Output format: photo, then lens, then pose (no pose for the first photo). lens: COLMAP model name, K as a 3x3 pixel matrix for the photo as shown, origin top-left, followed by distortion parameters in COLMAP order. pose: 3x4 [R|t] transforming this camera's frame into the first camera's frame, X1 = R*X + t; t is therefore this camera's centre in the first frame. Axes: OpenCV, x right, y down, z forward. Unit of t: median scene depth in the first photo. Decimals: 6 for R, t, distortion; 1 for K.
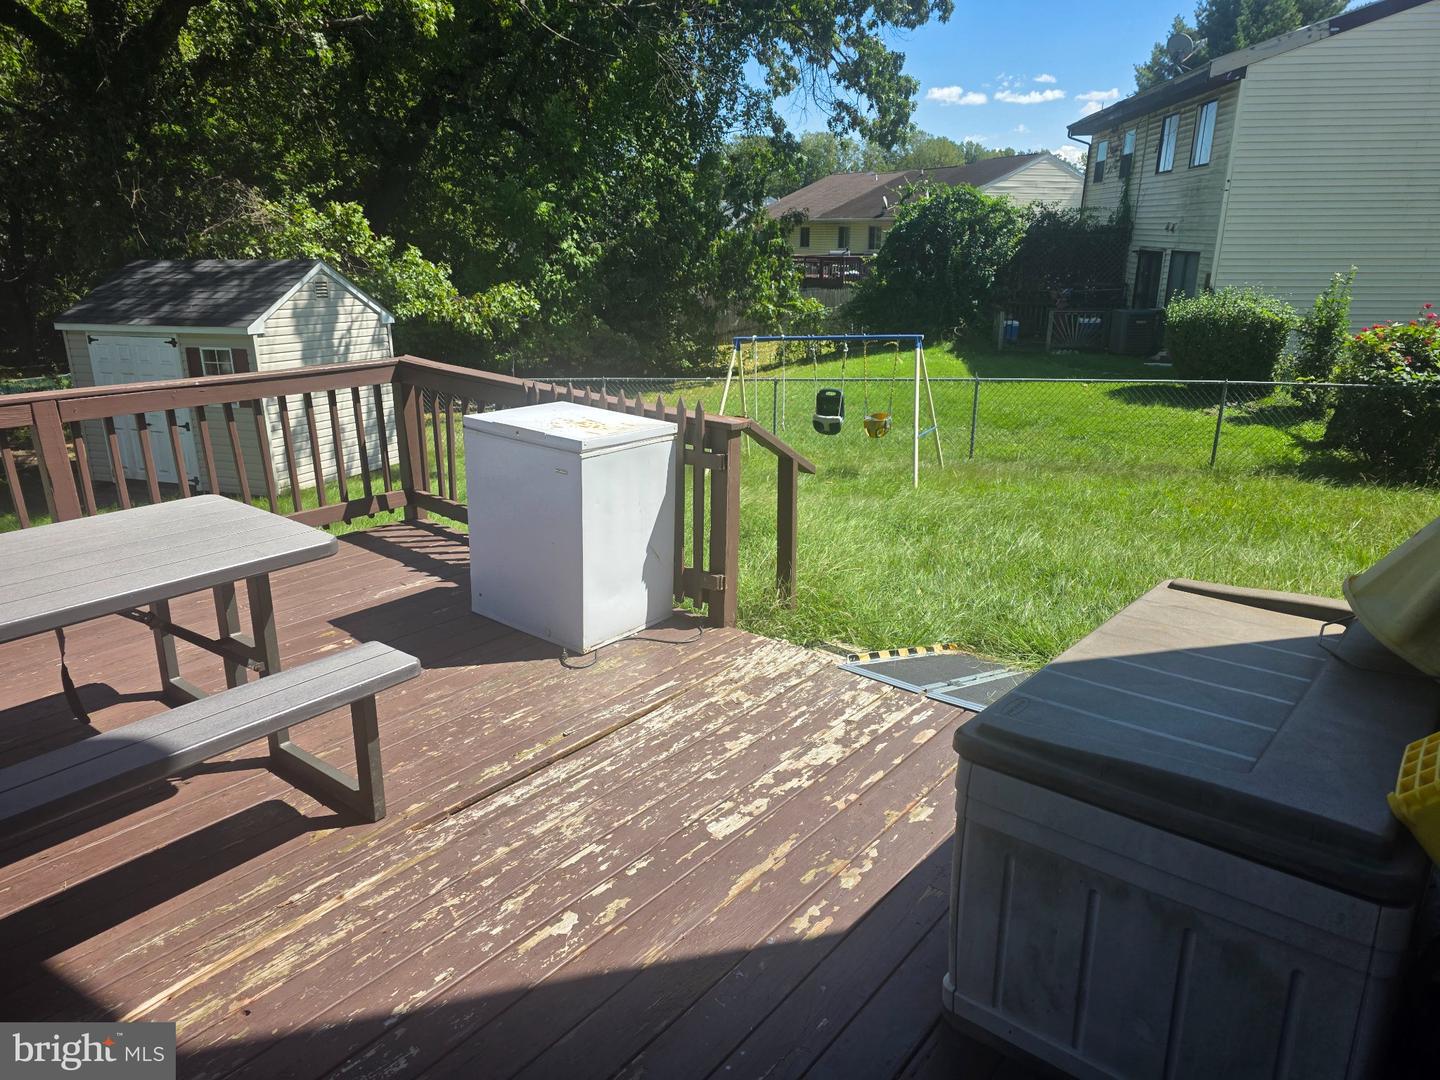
lens RADIAL K [[999.3, 0, 720.0], [0, 999.3, 540.0], [0, 0, 1]] dist [0.044114, 0.001648]
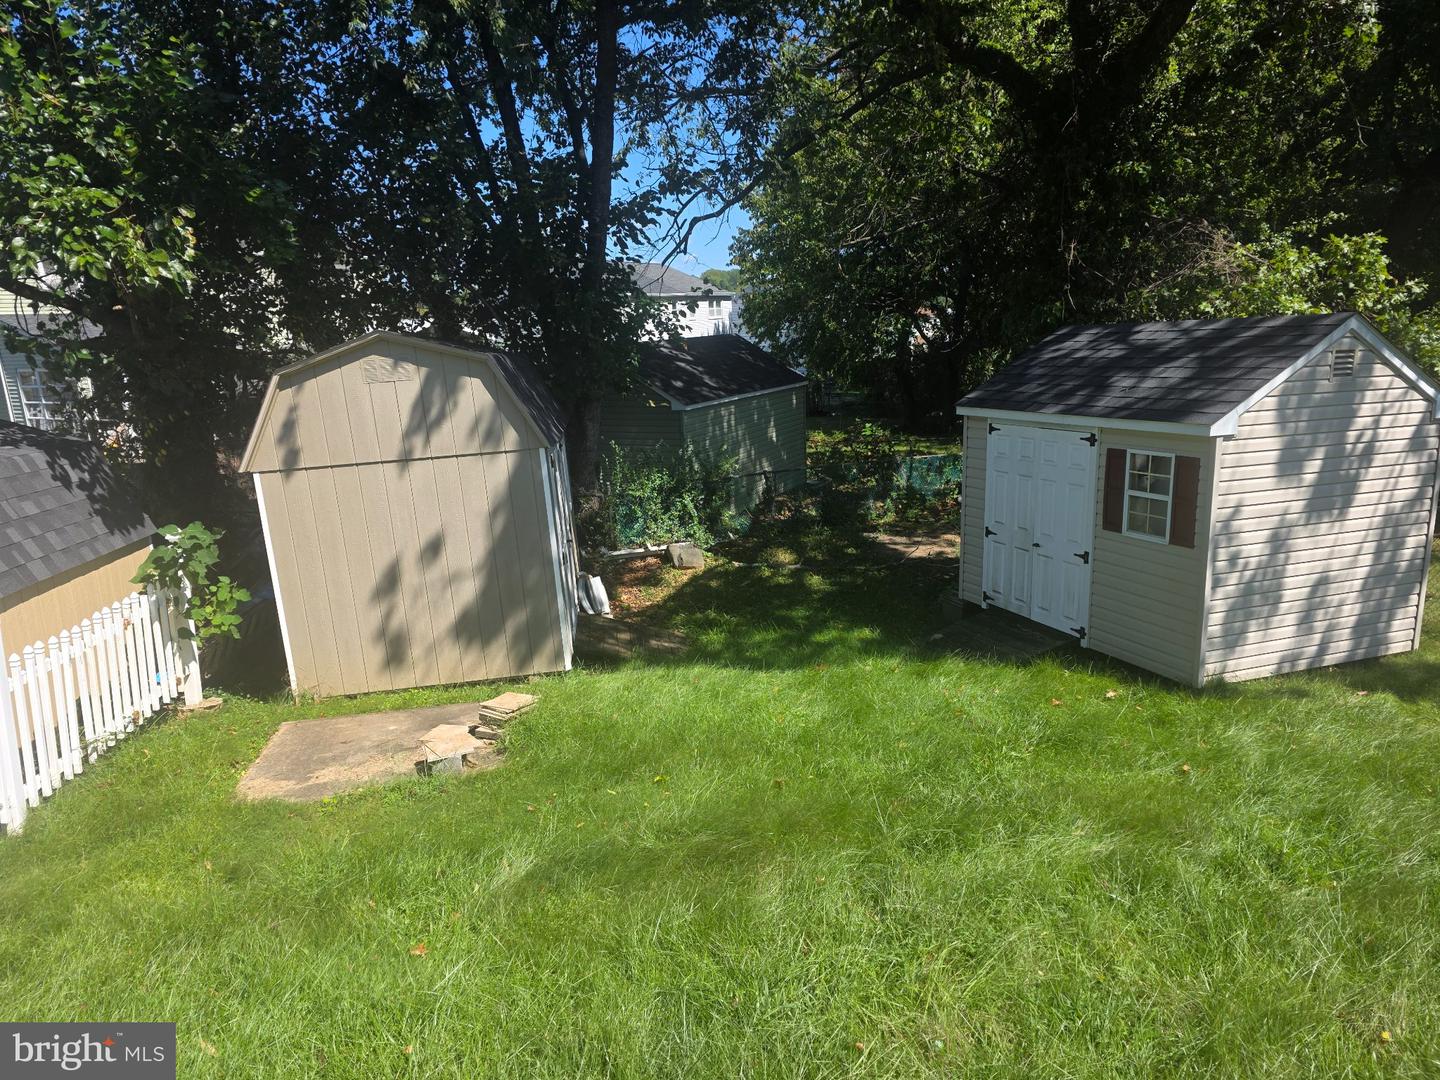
lens RADIAL K [[999.3, 0, 720.0], [0, 999.3, 540.0], [0, 0, 1]] dist [0.044114, 0.001648]
pose [[0.681004, 0.135314, -0.719669, -0.147586], [-0.179314, 0.983673, 0.015272, -0.065479], [0.709986, 0.118647, 0.694149, 0.248284]]
